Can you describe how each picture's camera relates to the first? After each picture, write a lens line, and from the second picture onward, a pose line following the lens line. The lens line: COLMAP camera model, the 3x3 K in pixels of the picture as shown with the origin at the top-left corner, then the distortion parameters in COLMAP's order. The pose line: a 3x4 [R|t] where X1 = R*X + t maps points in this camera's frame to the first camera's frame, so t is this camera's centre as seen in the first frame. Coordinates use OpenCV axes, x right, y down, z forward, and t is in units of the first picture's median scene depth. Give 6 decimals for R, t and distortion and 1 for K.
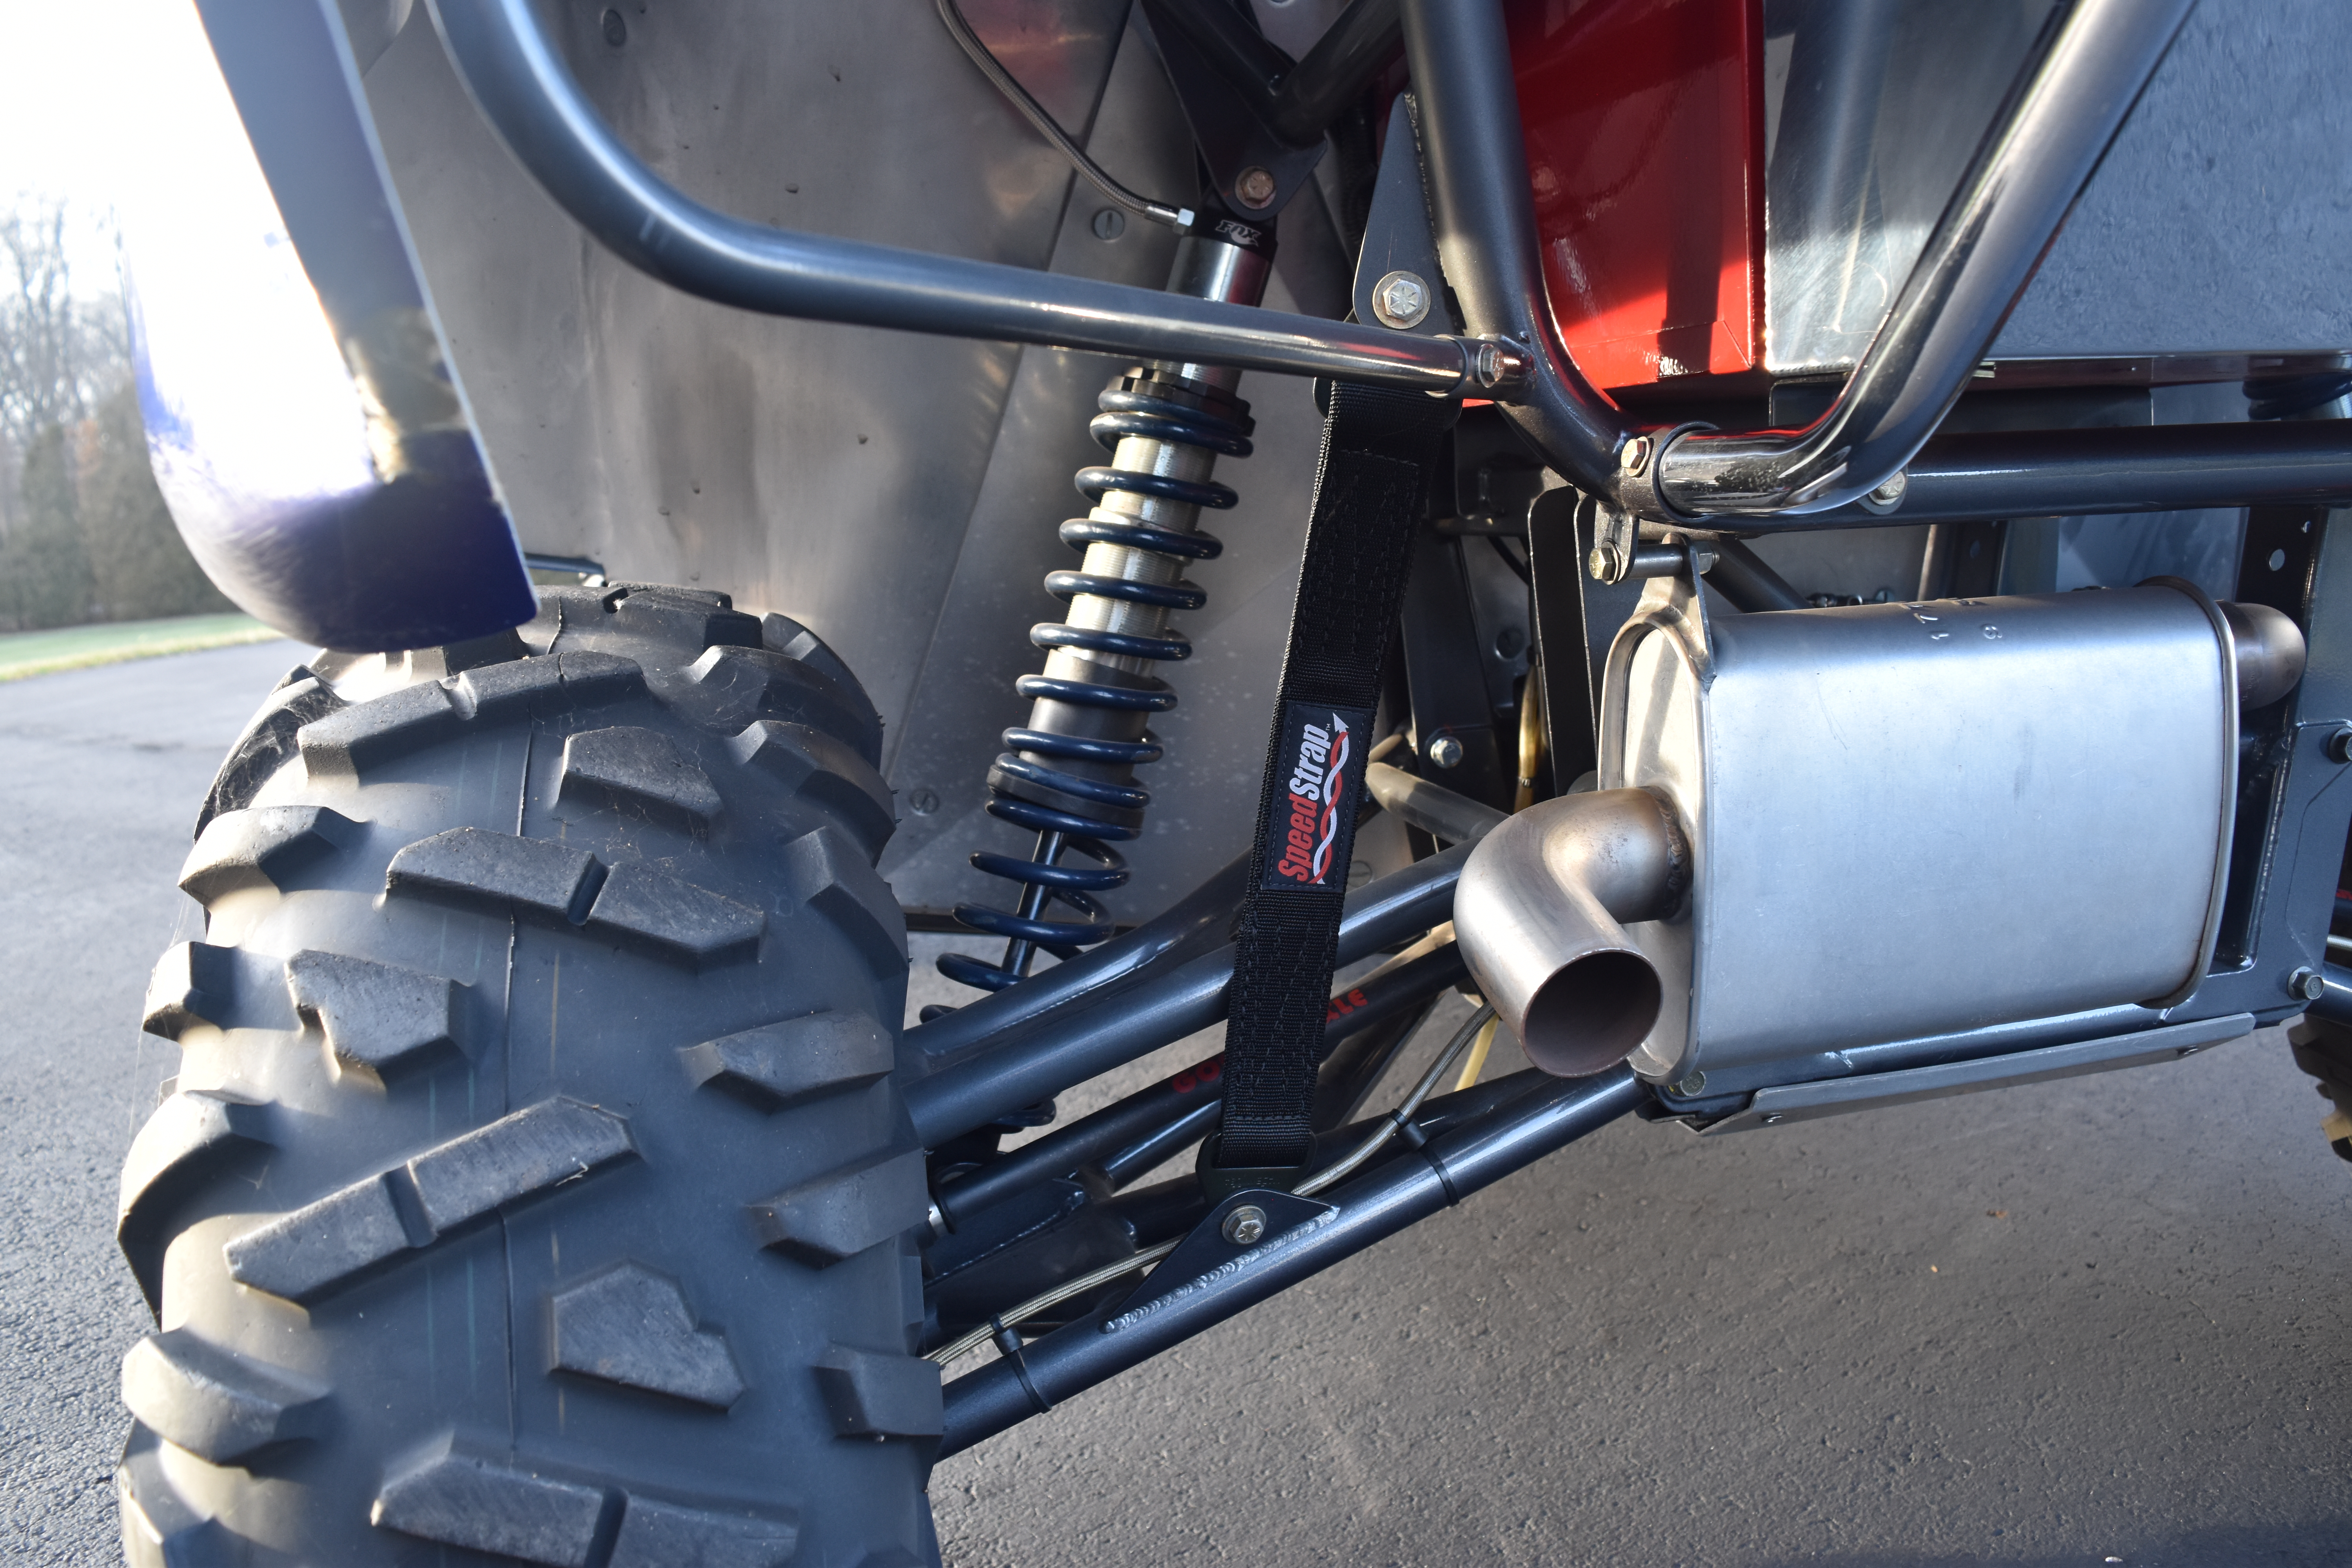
lens RADIAL K [[1852.9, 0, 1186.5], [0, 1852.9, 781.2], [0, 0, 1]] dist [-0.090961, 0.022401]
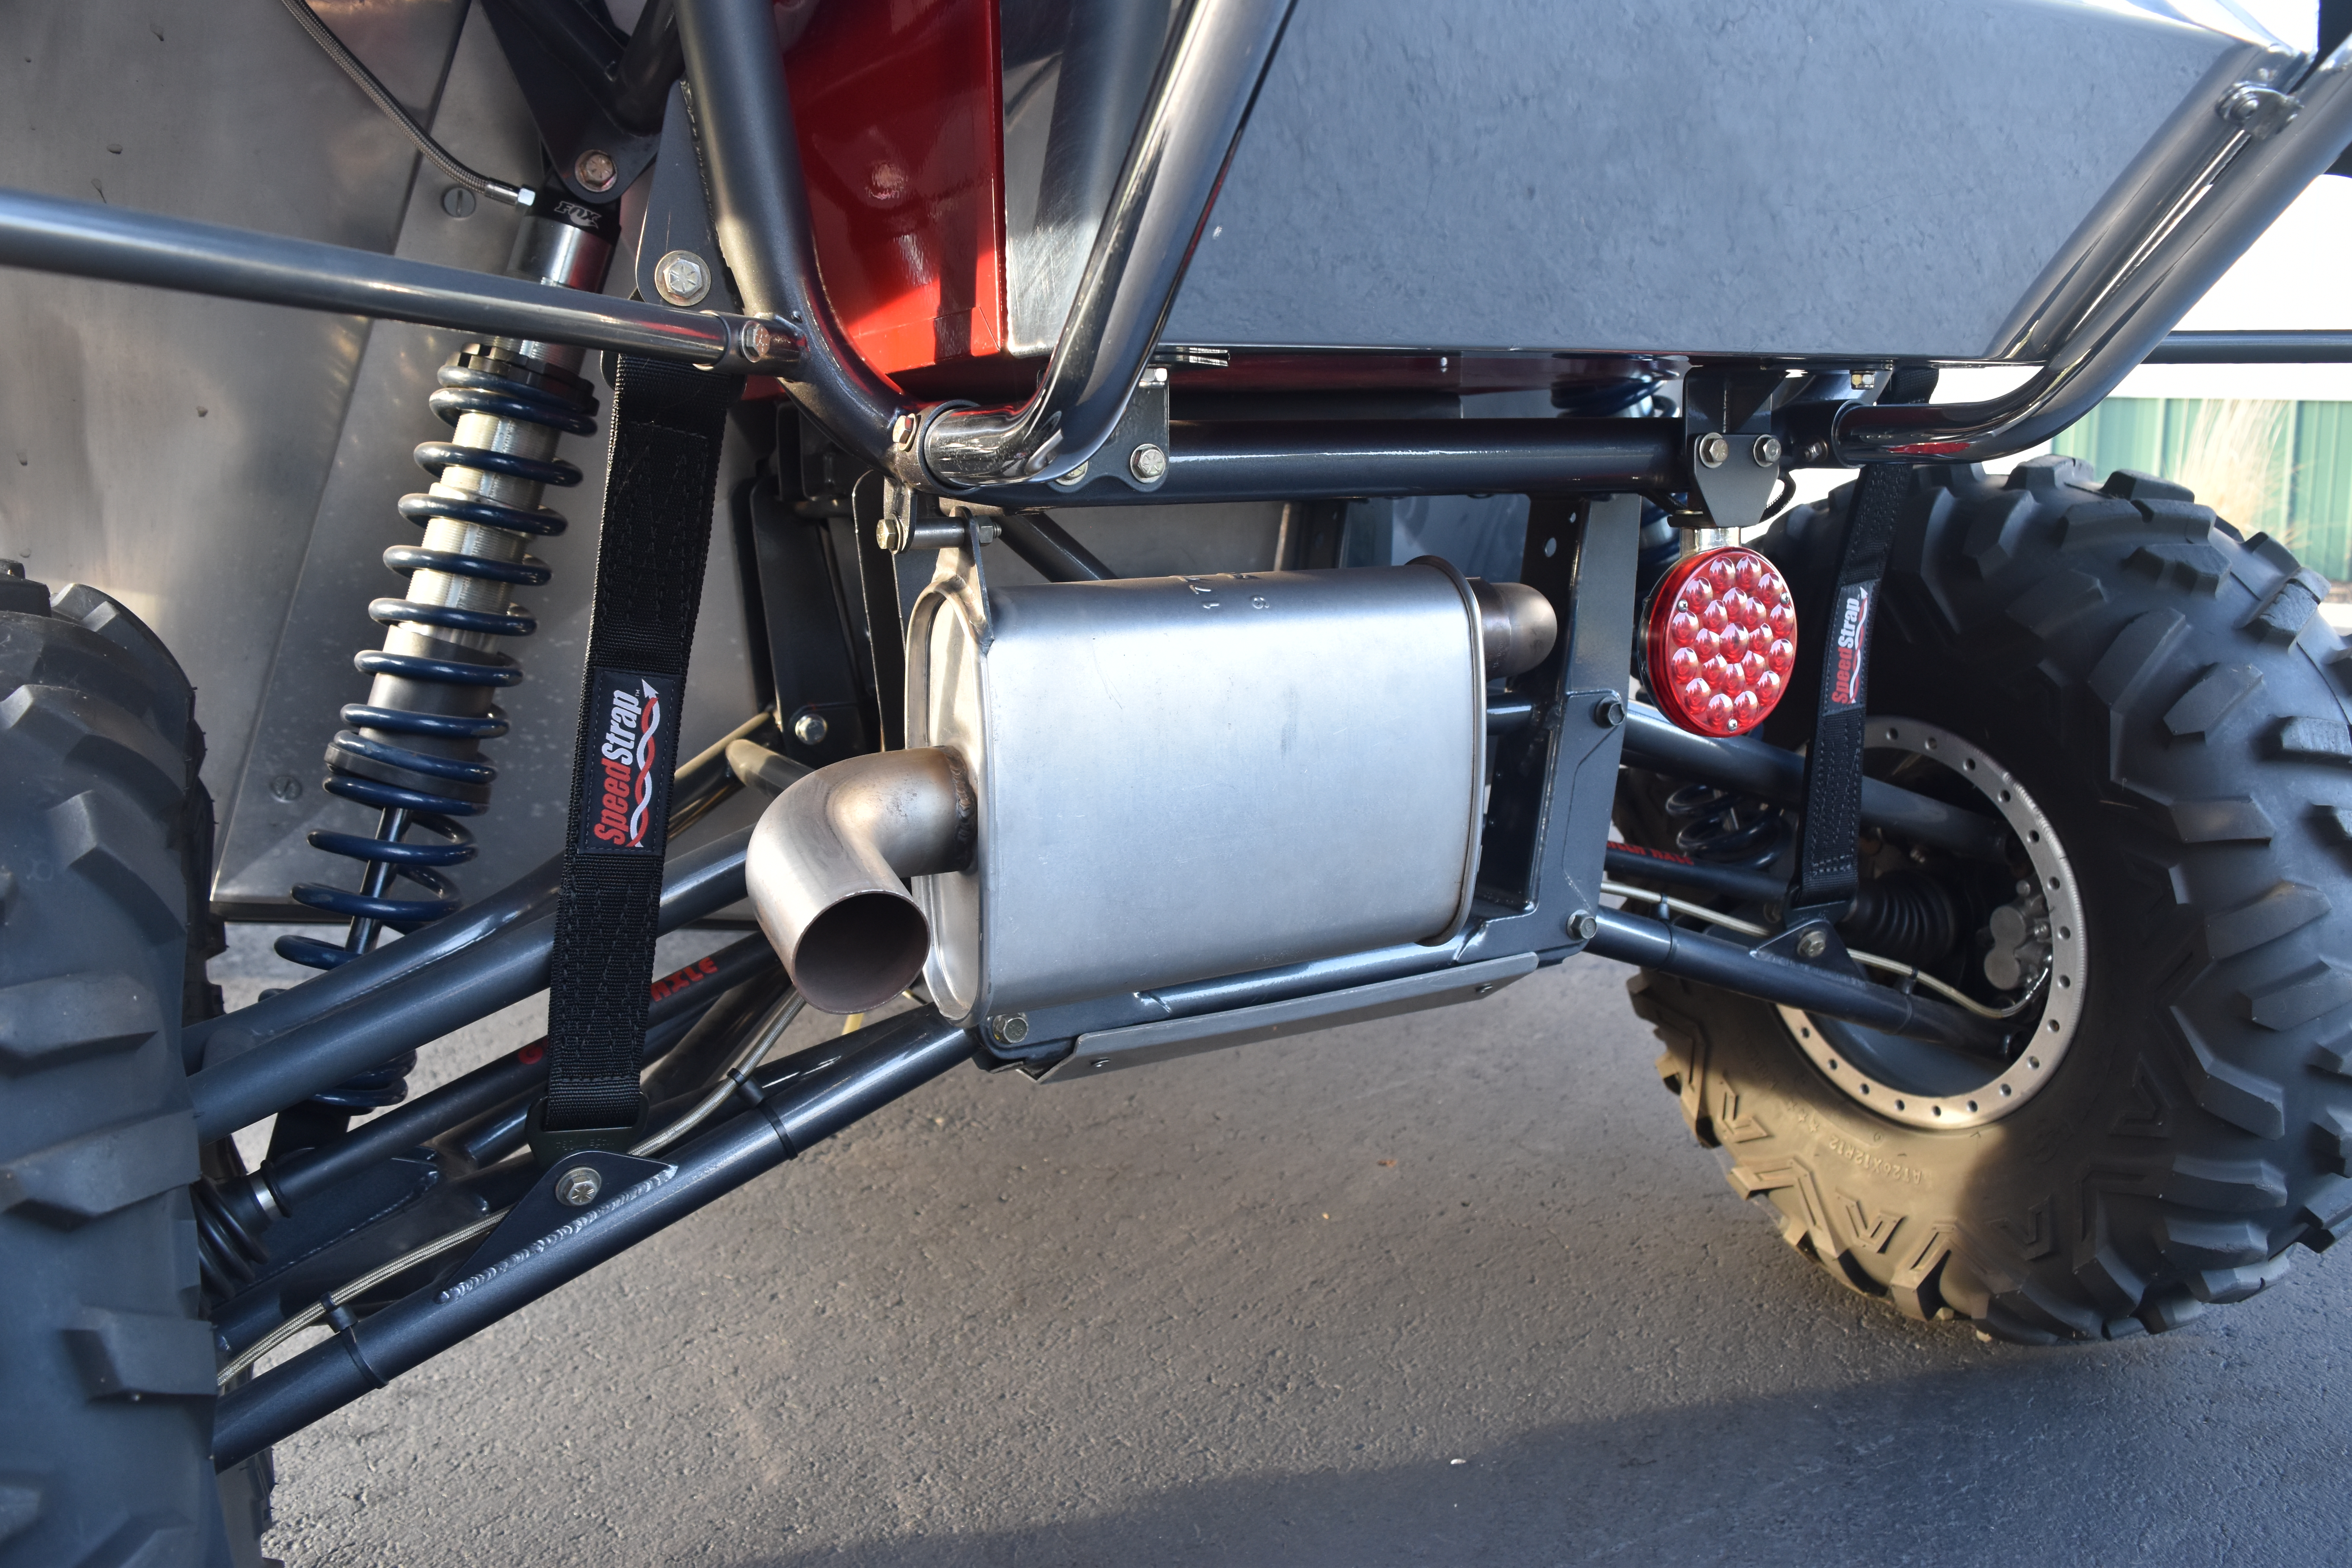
lens RADIAL K [[1852.9, 0, 1172.9], [0, 1852.9, 781.1], [0, 0, 1]] dist [-0.090961, 0.022401]
pose [[0.967228, -0.014392, 0.253501, 0.084135], [0.015737, 0.999871, -0.003279, 0.022471], [-0.253421, 0.007161, 0.967330, -0.052000]]
